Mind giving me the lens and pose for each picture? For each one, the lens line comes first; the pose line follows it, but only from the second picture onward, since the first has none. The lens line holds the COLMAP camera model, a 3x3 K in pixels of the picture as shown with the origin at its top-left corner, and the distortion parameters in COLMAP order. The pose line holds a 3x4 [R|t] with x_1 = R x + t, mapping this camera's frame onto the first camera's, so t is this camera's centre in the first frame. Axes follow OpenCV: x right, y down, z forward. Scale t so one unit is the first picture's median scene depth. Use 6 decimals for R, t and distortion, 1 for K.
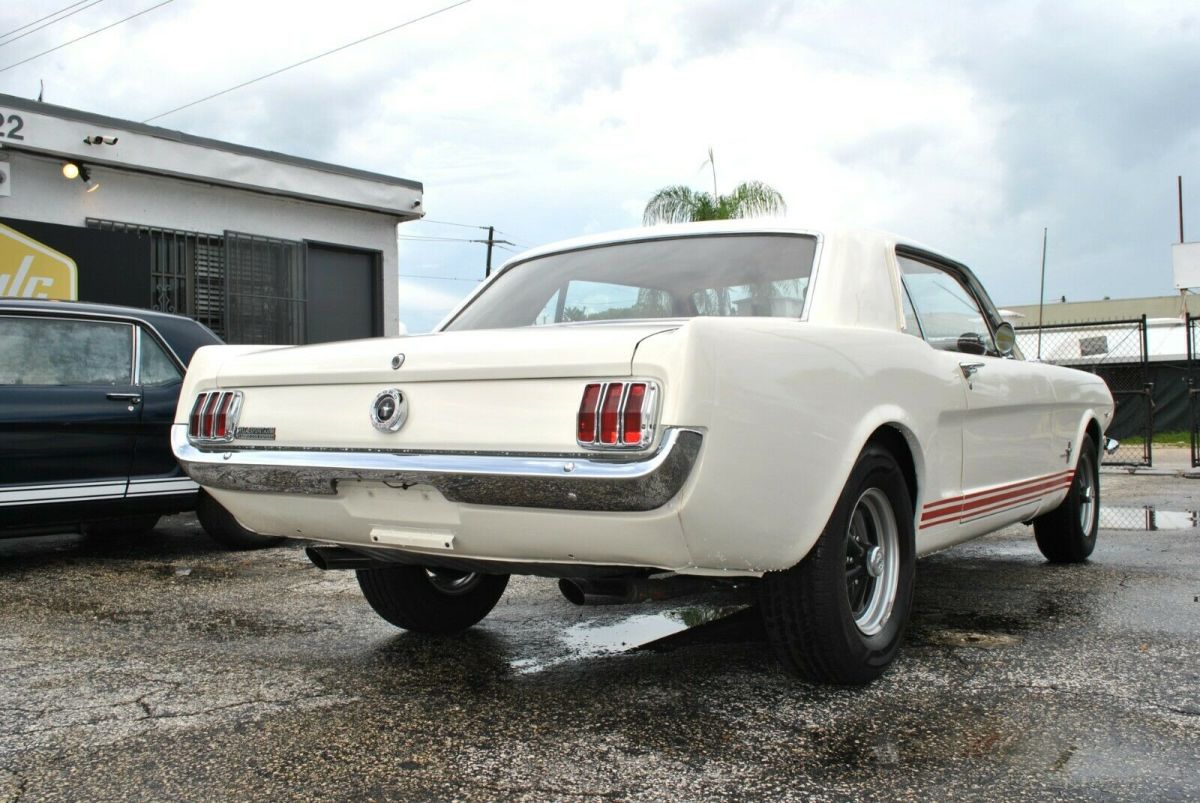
lens RADIAL K [[1138.0, 0, 608.8], [0, 1138.0, 398.8], [0, 0, 1]] dist [-0.064548, 0.000000]
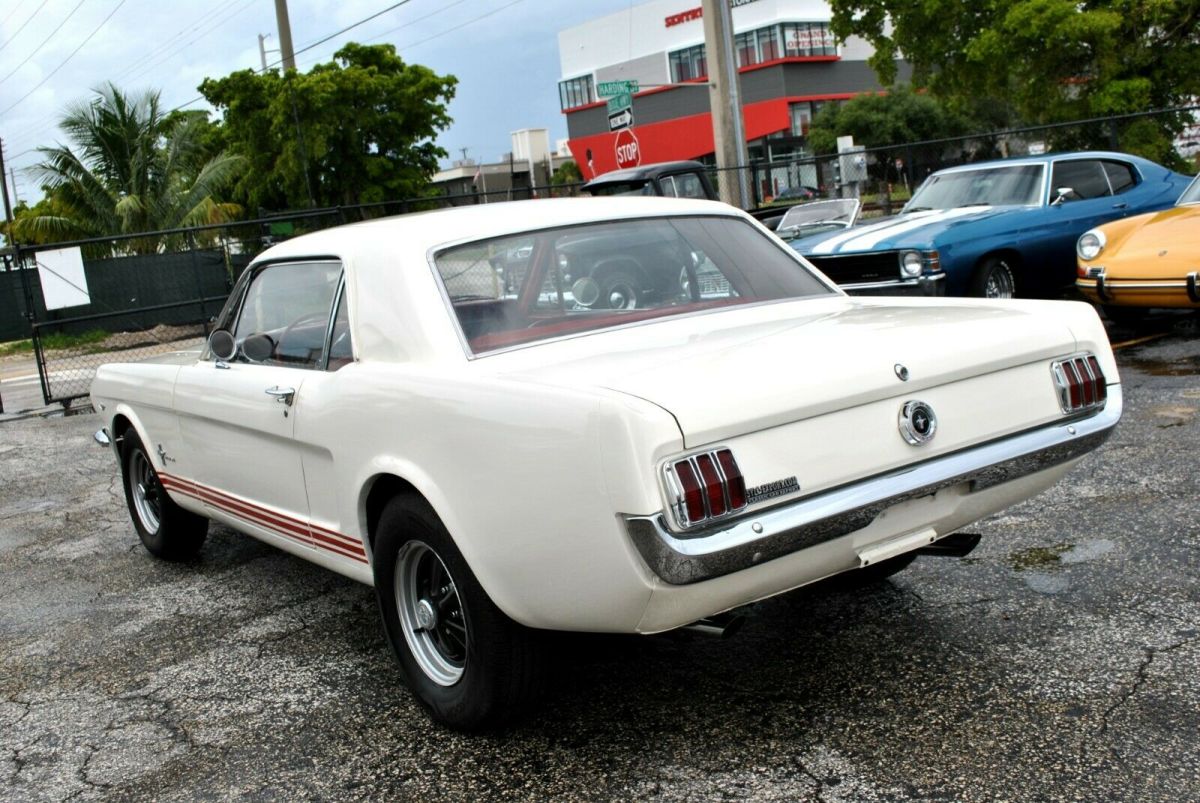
lens RADIAL K [[1234.3, 0, 595.9], [0, 1234.3, 393.6], [0, 0, 1]] dist [-0.059802, 0.000000]
pose [[0.350519, -0.156695, 0.923354, -0.461337], [0.097186, 0.986667, 0.130546, -0.065660], [-0.931499, 0.043978, 0.361075, 0.316925]]
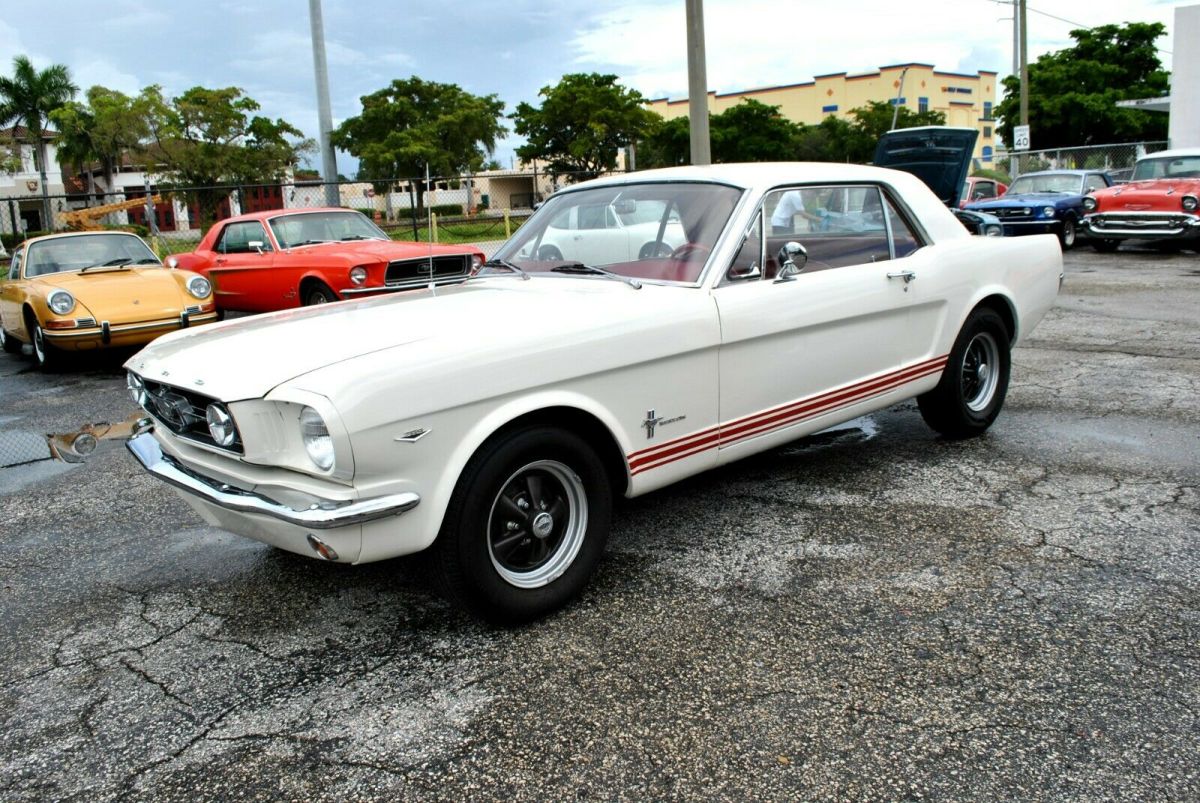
lens RADIAL K [[939.2, 0, 601.4], [0, 939.2, 385.3], [0, 0, 1]] dist [-0.087097, 0.014743]
pose [[-0.965035, 0.018708, 0.261453, -0.004605], [0.069337, 0.980140, 0.185791, -0.061527], [-0.252785, 0.197423, -0.947166, 1.192047]]
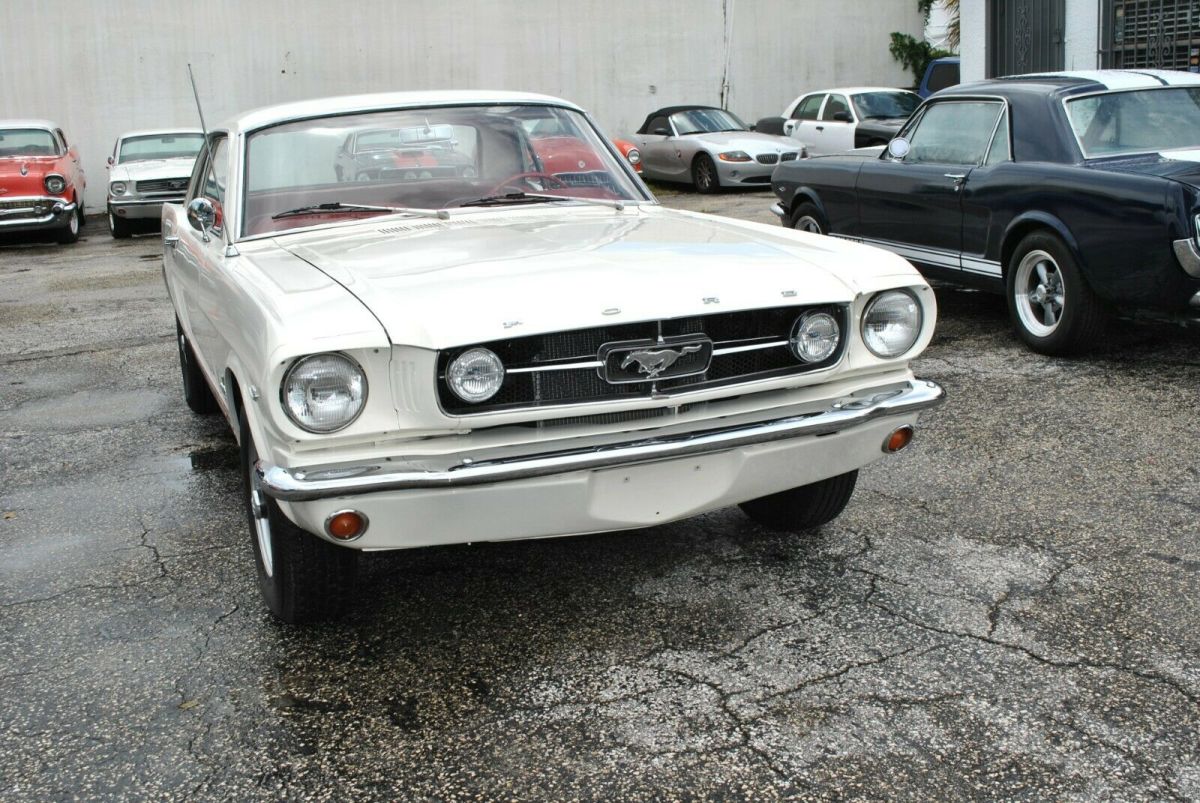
lens RADIAL K [[1311.5, 0, 594.8], [0, 1311.5, 402.0], [0, 0, 1]] dist [-0.055983, 0.000000]
pose [[-0.571380, 0.220637, -0.790471, 0.599691], [0.066547, 0.972468, 0.223334, -0.070097], [0.817983, 0.075005, -0.570331, 1.083710]]
